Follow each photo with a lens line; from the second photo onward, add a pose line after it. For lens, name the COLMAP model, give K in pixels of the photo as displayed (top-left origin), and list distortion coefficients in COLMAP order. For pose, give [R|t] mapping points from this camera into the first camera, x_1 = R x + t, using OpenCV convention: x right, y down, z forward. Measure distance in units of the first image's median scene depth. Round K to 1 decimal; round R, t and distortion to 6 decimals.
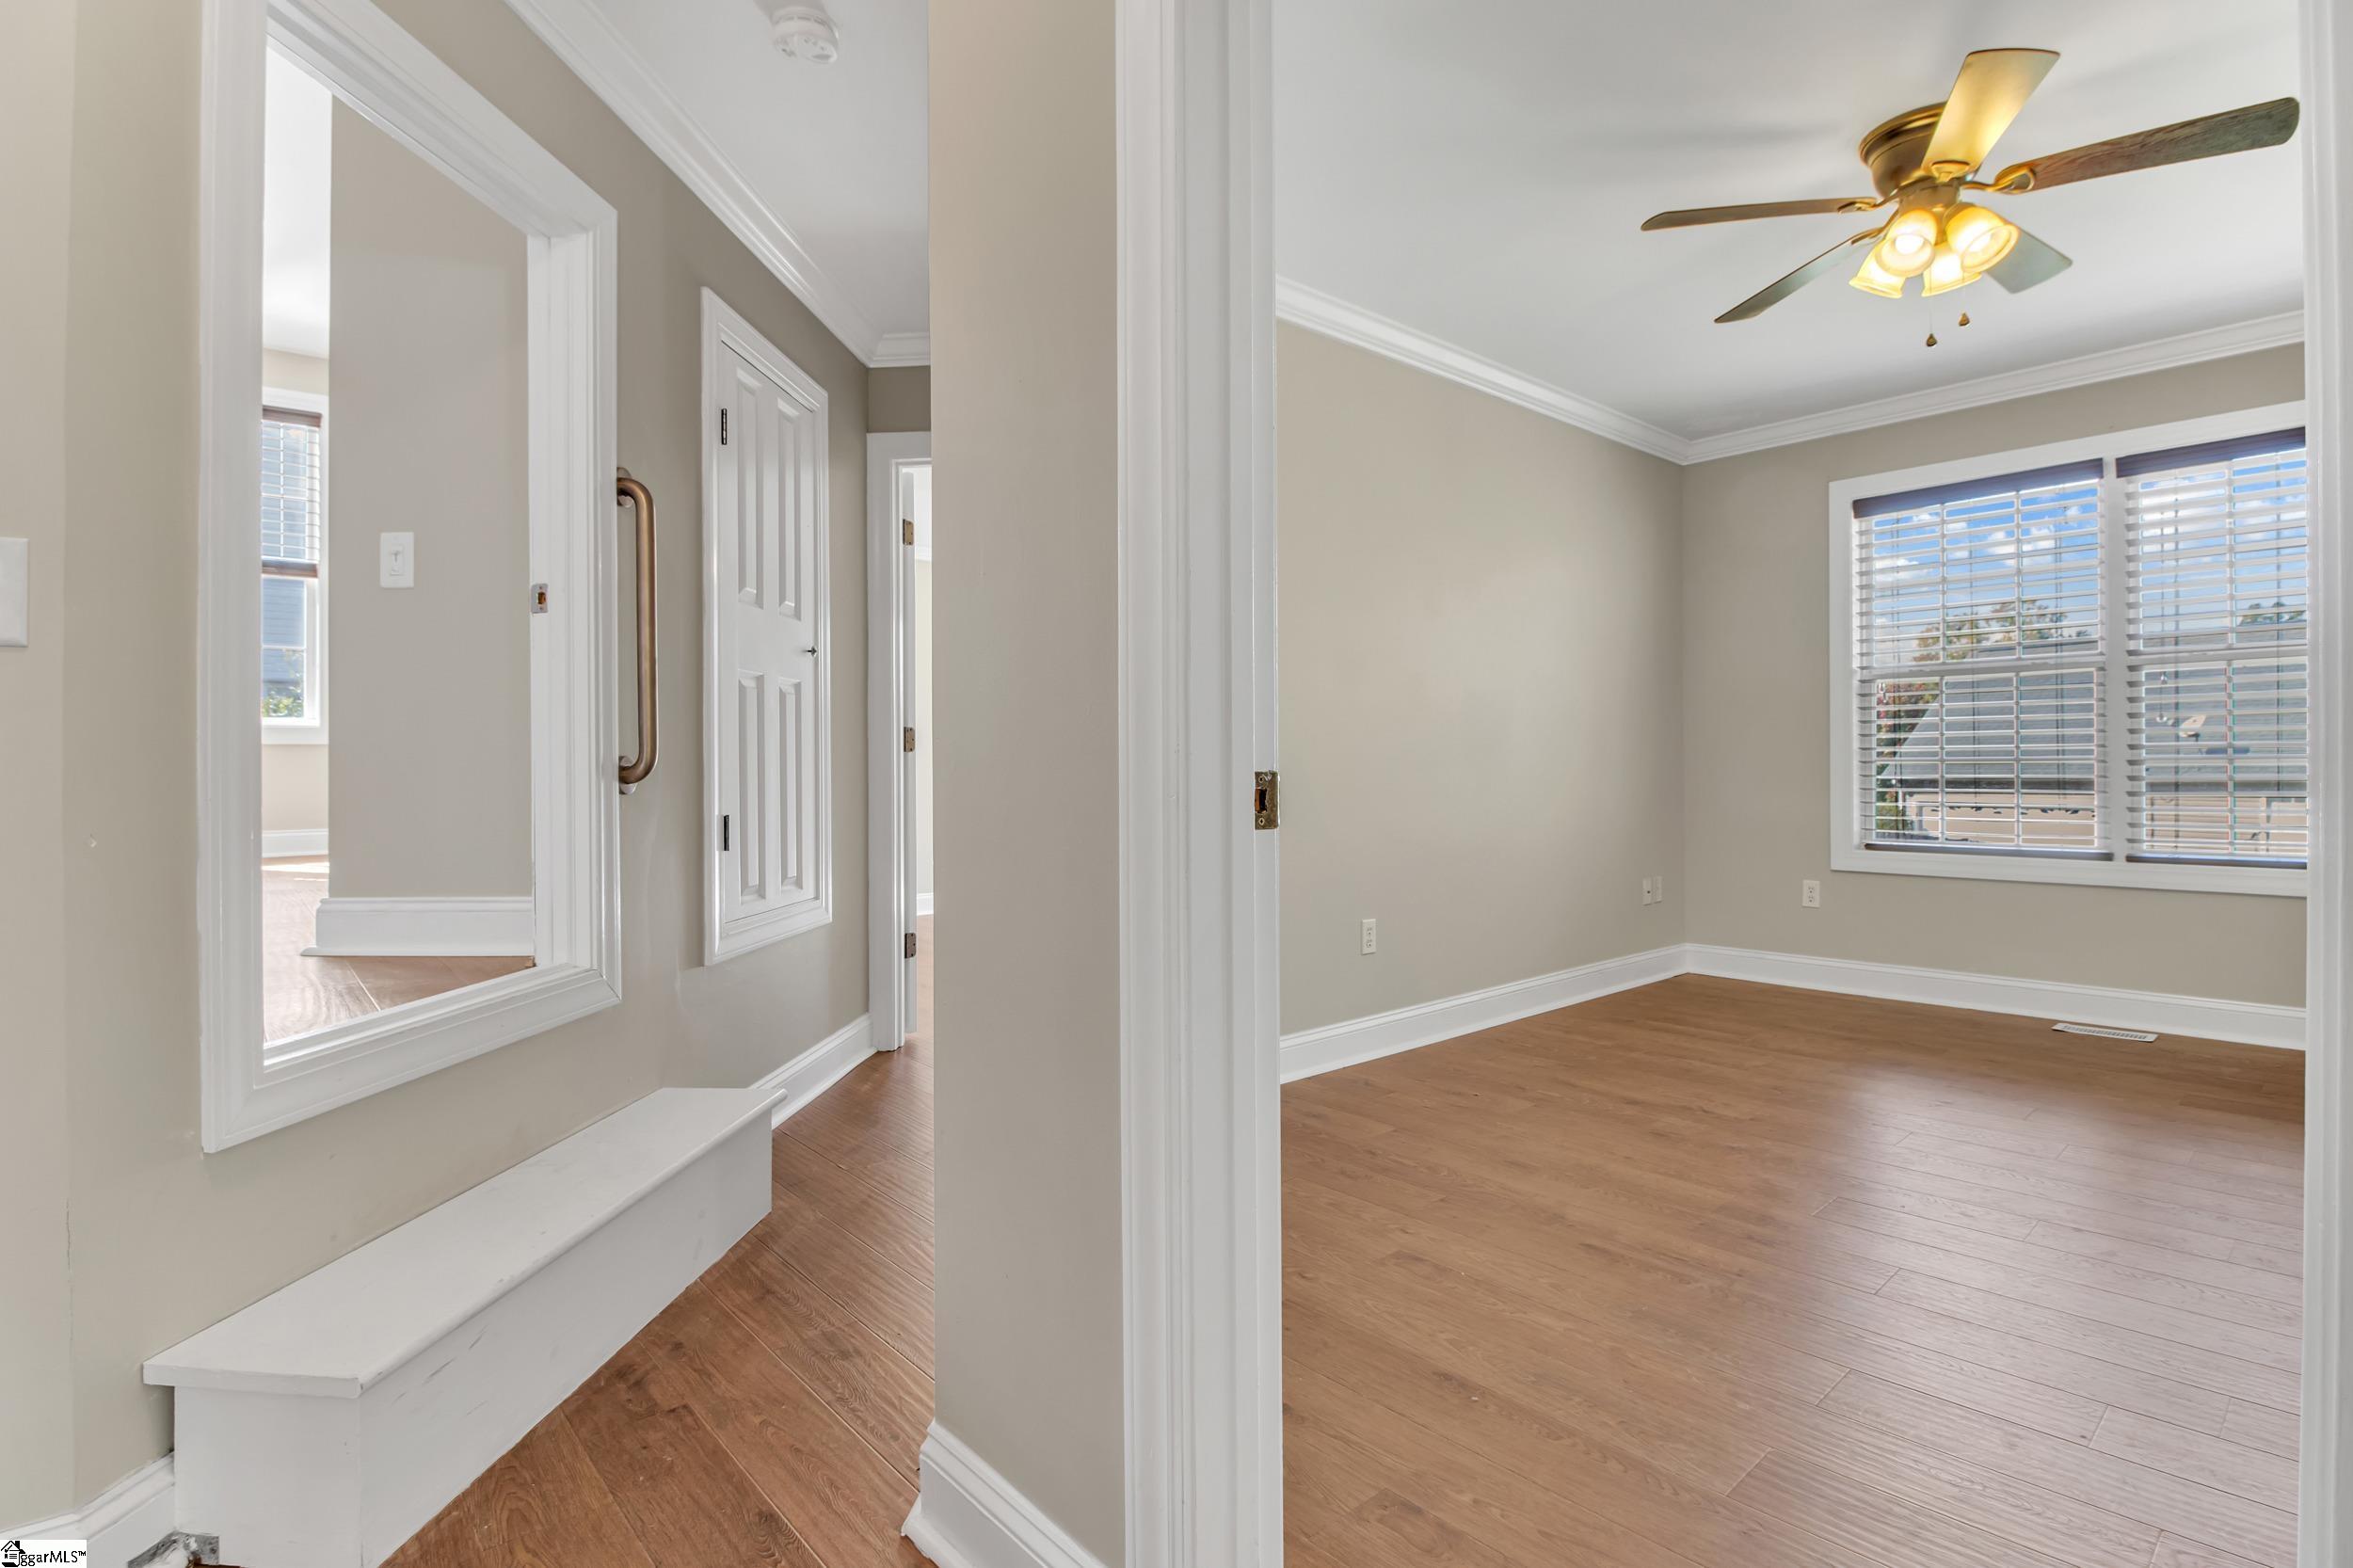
lens RADIAL K [[1134.0, 0, 1191.3], [0, 1134.0, 781.2], [0, 0, 1]] dist [-0.033882, 0.000125]
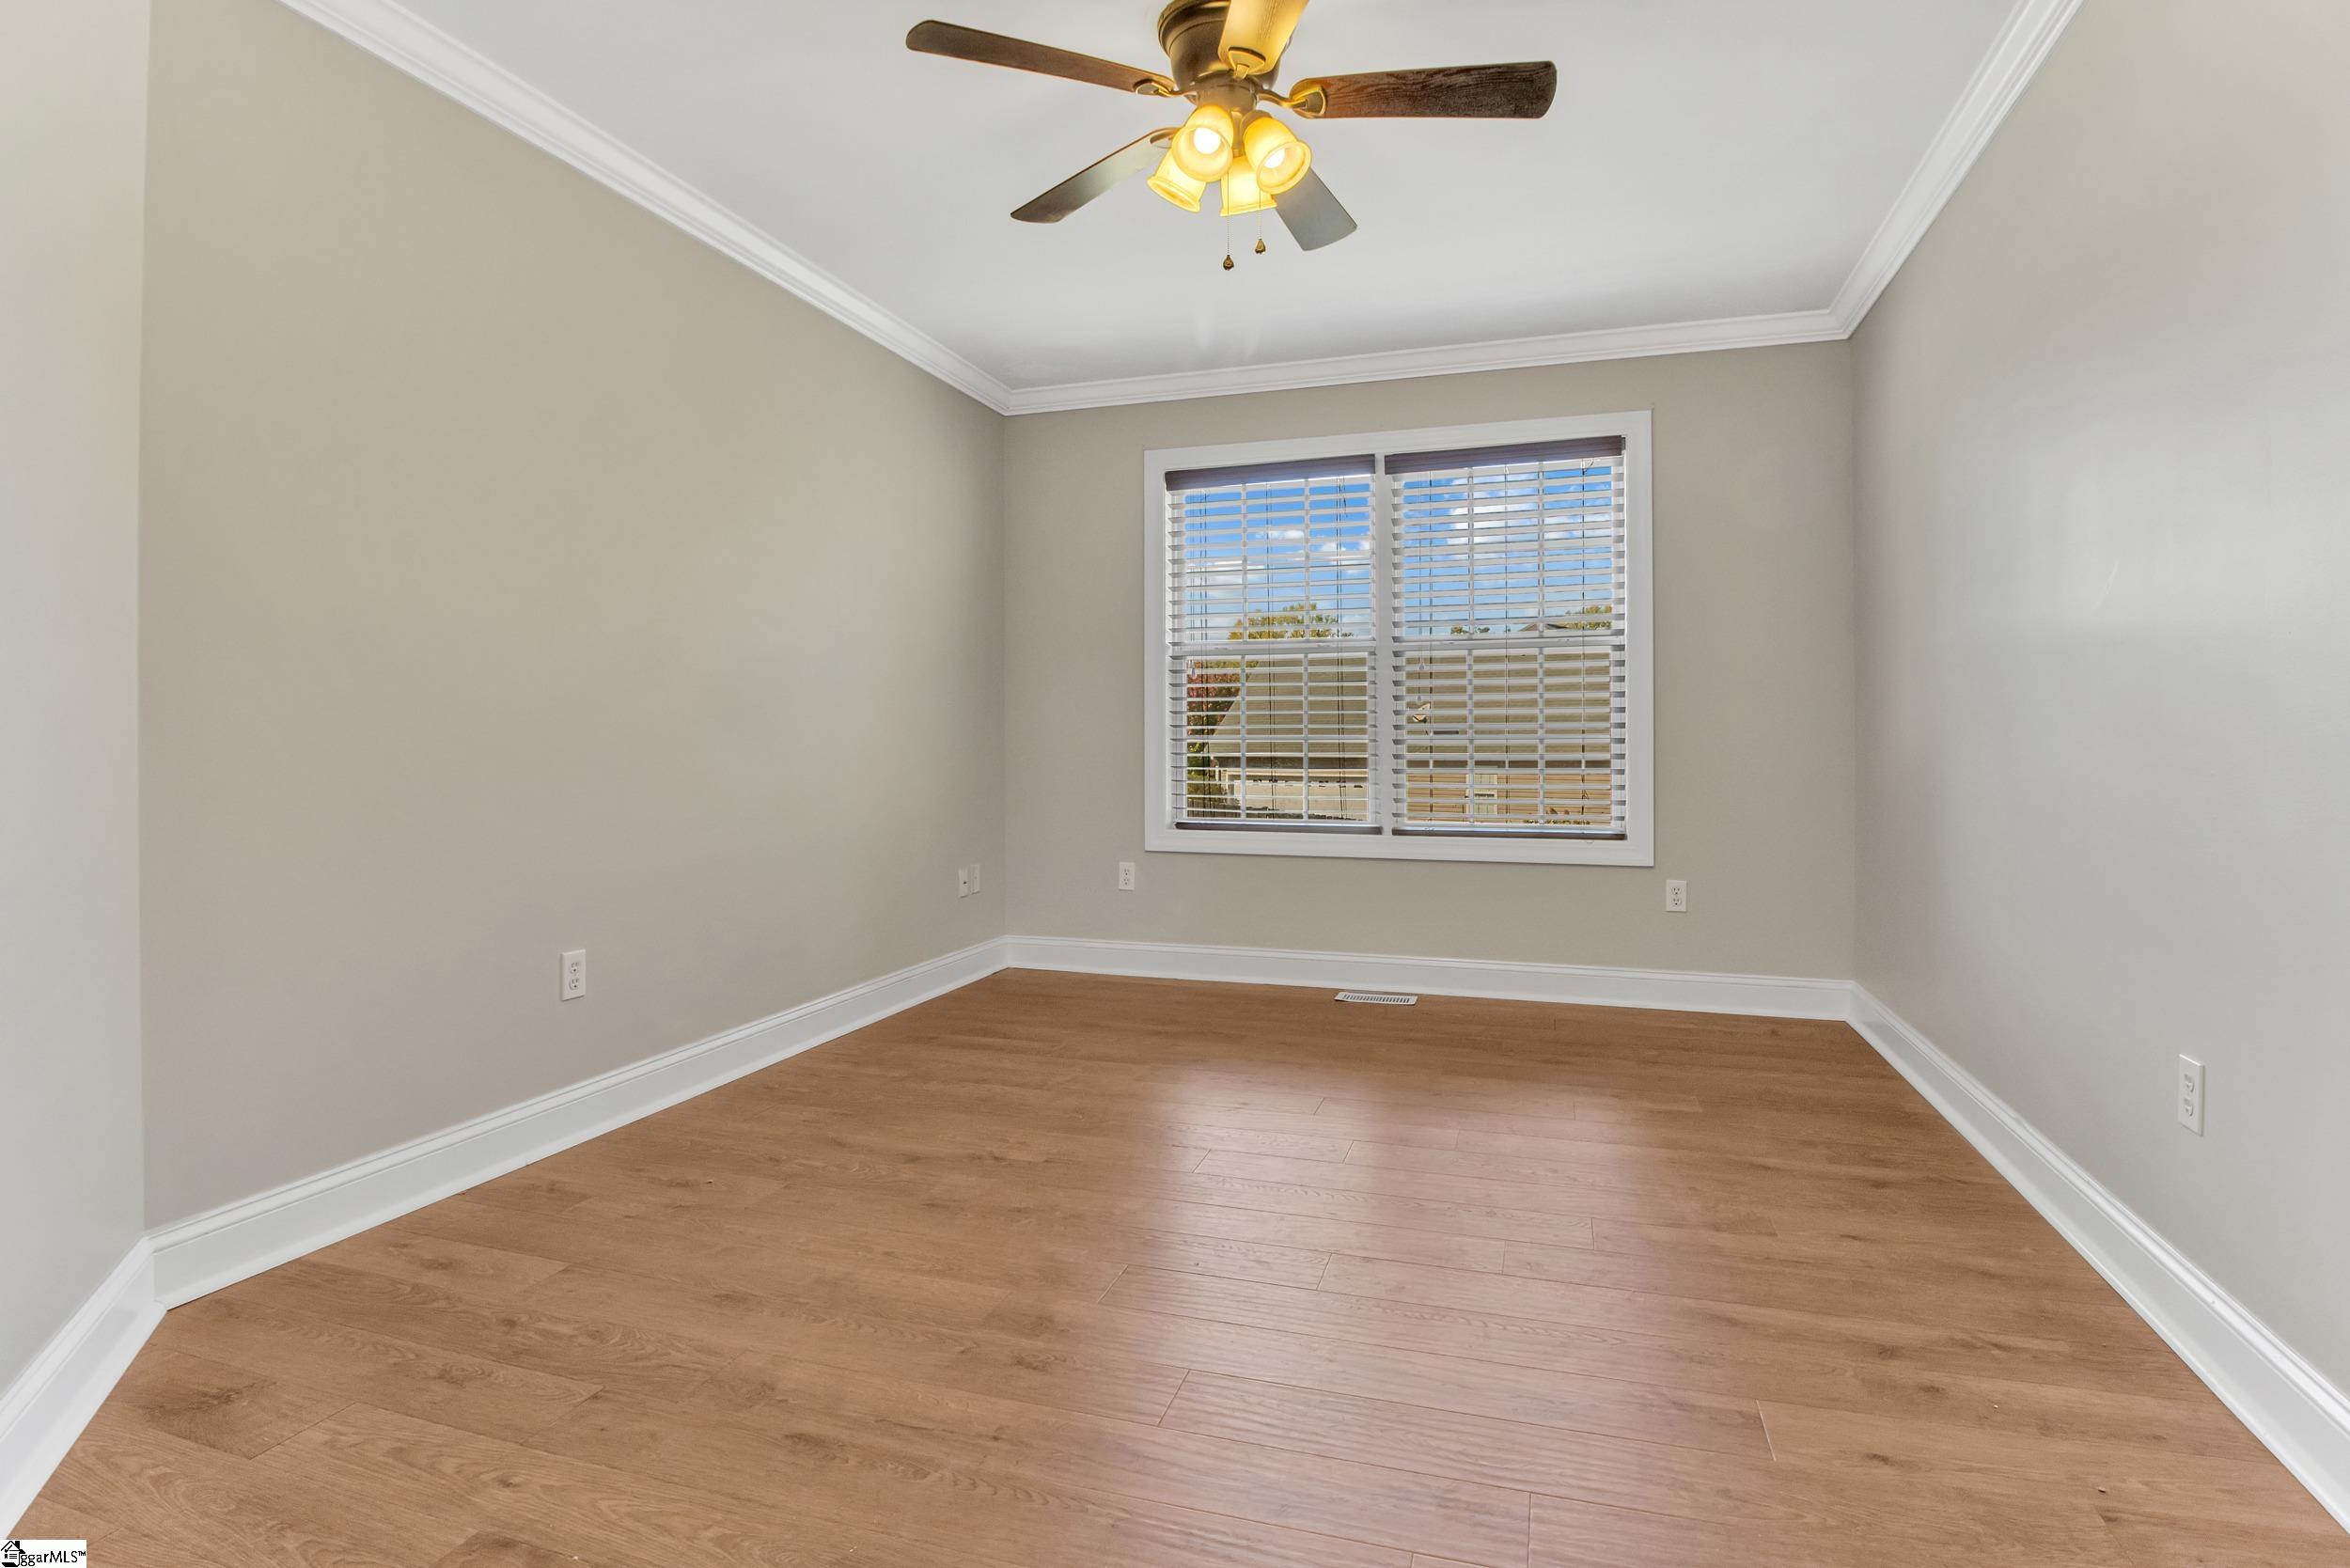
lens RADIAL K [[1153.5, 0, 1188.2], [0, 1153.5, 749.8], [0, 0, 1]] dist [-0.014527, -0.000632]
pose [[0.859408, 0.001668, 0.511288, 0.137786], [0.001174, 0.999986, -0.005235, -0.004349], [-0.511290, 0.005099, 0.859393, 0.184794]]
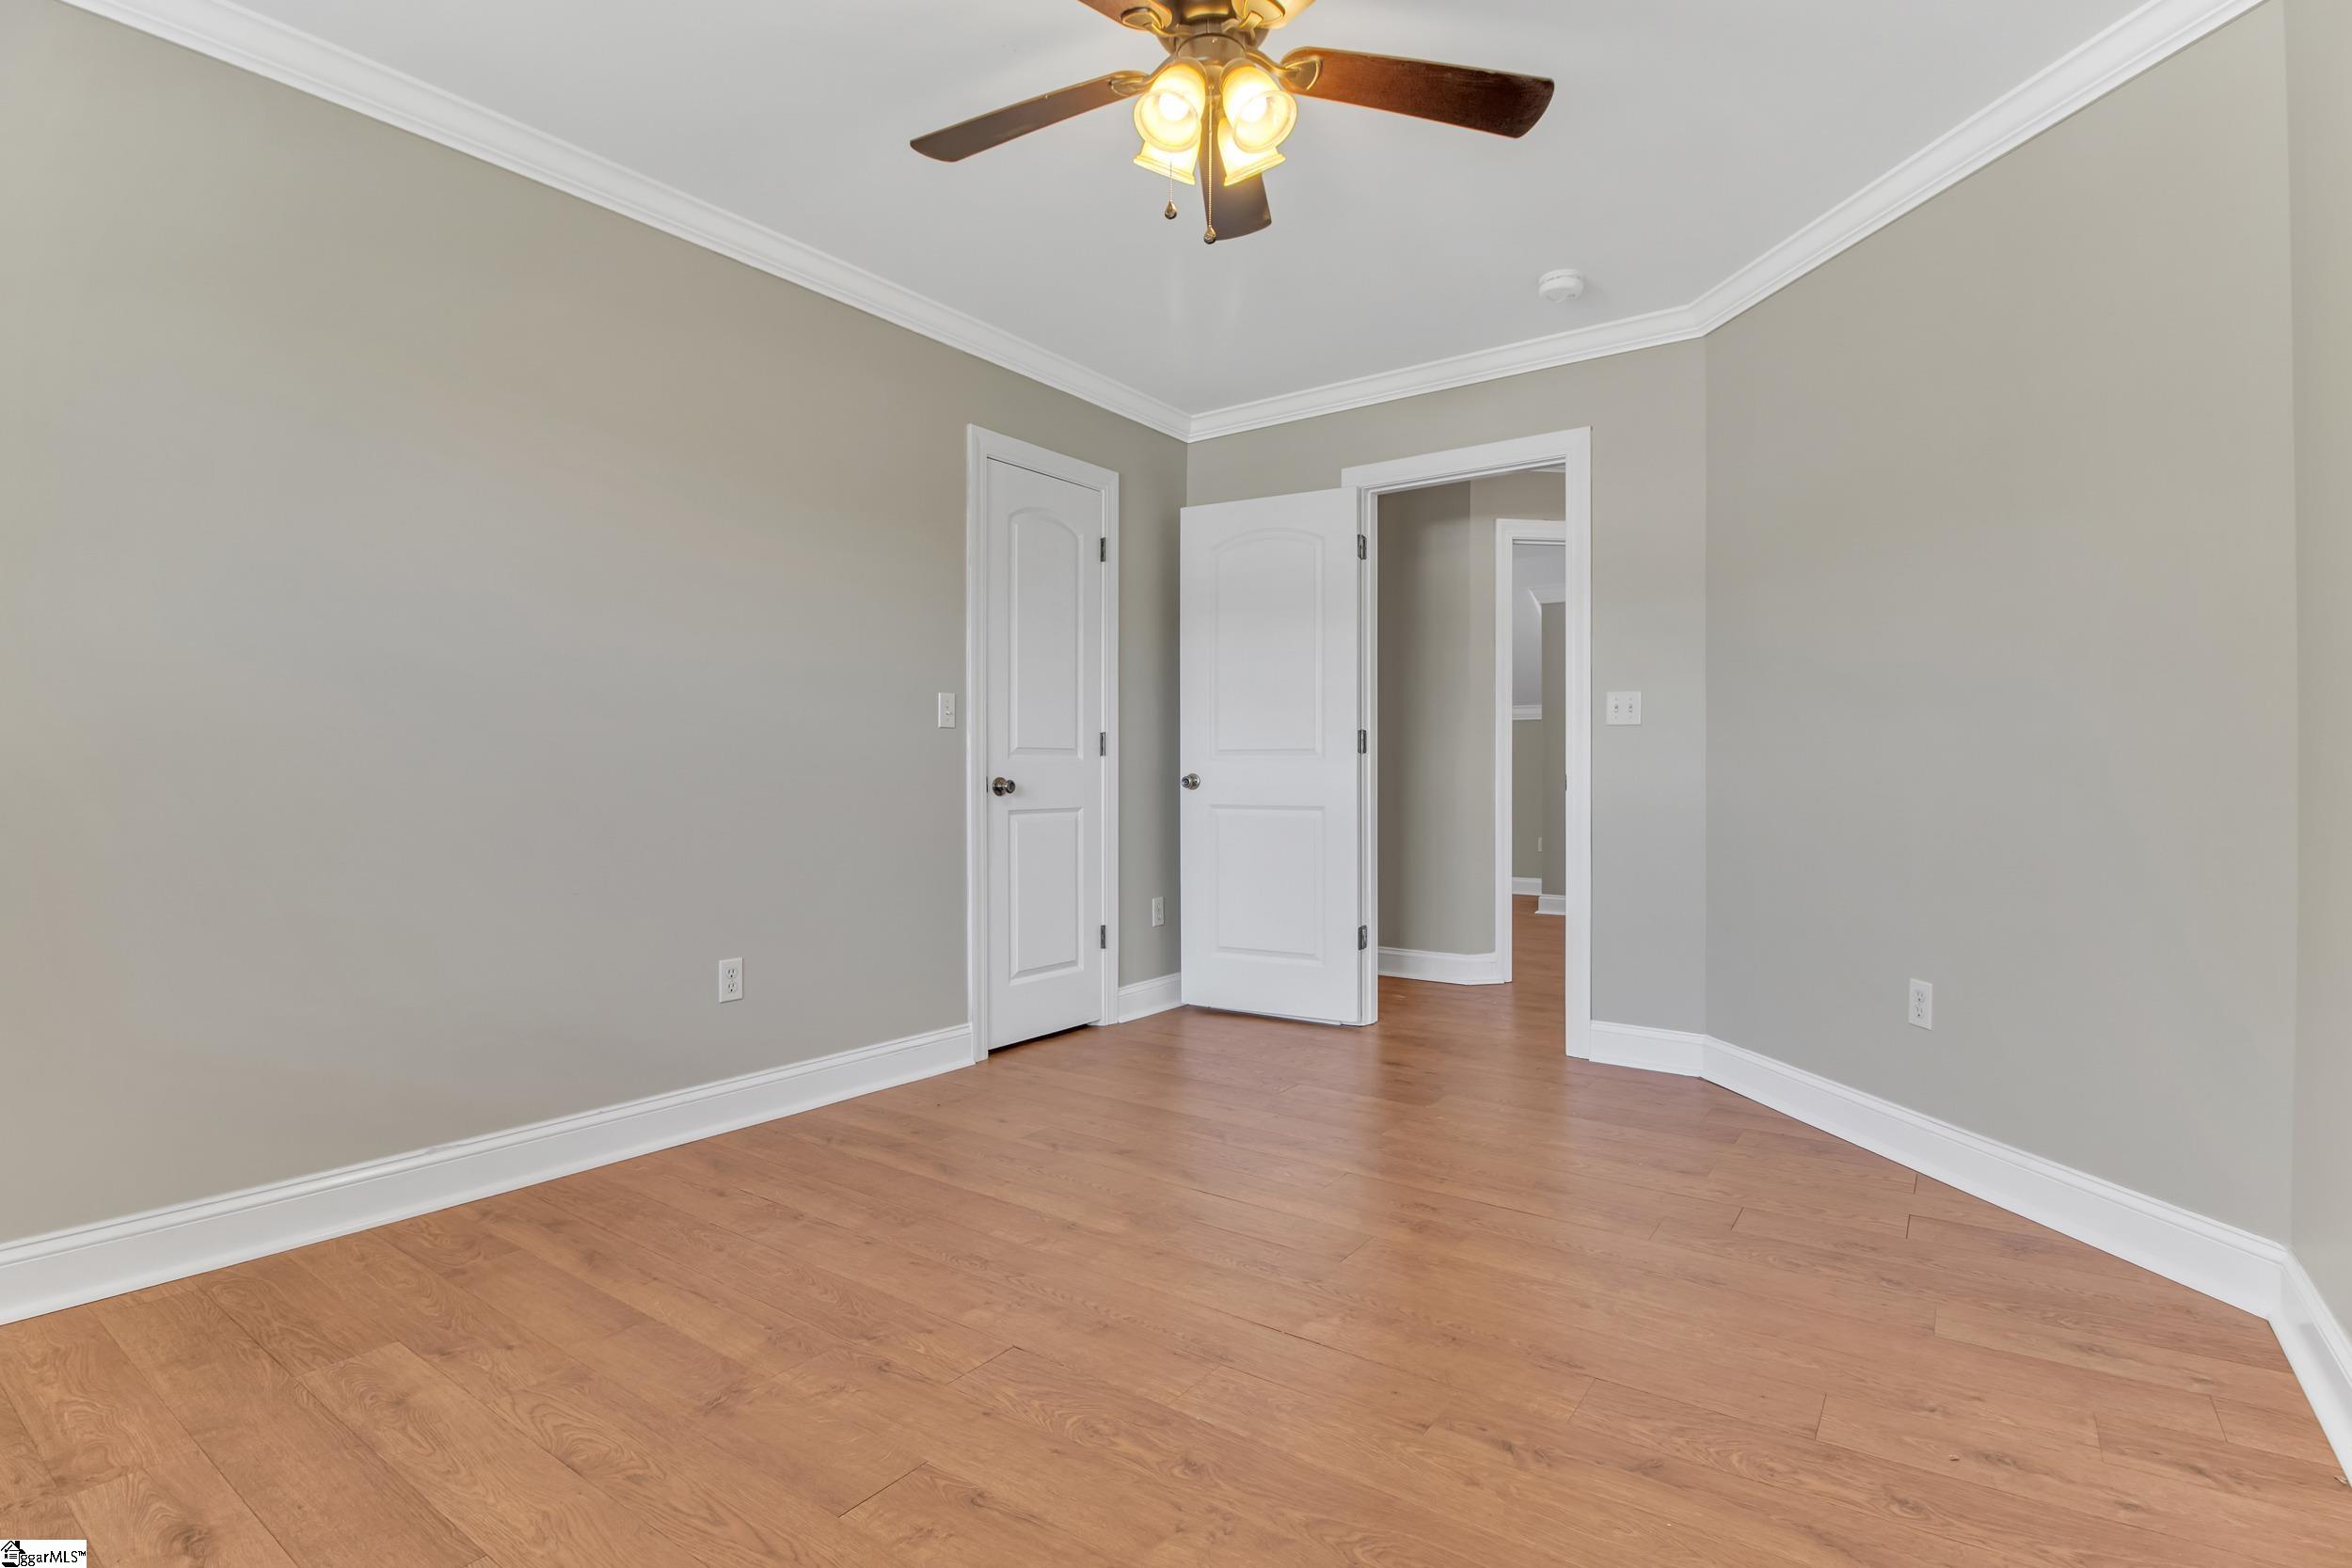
lens RADIAL K [[1133.4, 0, 1190.8], [0, 1133.4, 781.2], [0, 0, 1]] dist [-0.033882, 0.000125]
pose [[-0.971910, 0.005656, -0.235287, 0.688655], [0.001161, 0.999814, 0.019234, -0.020023], [0.235352, 0.018421, -0.971736, 1.397573]]
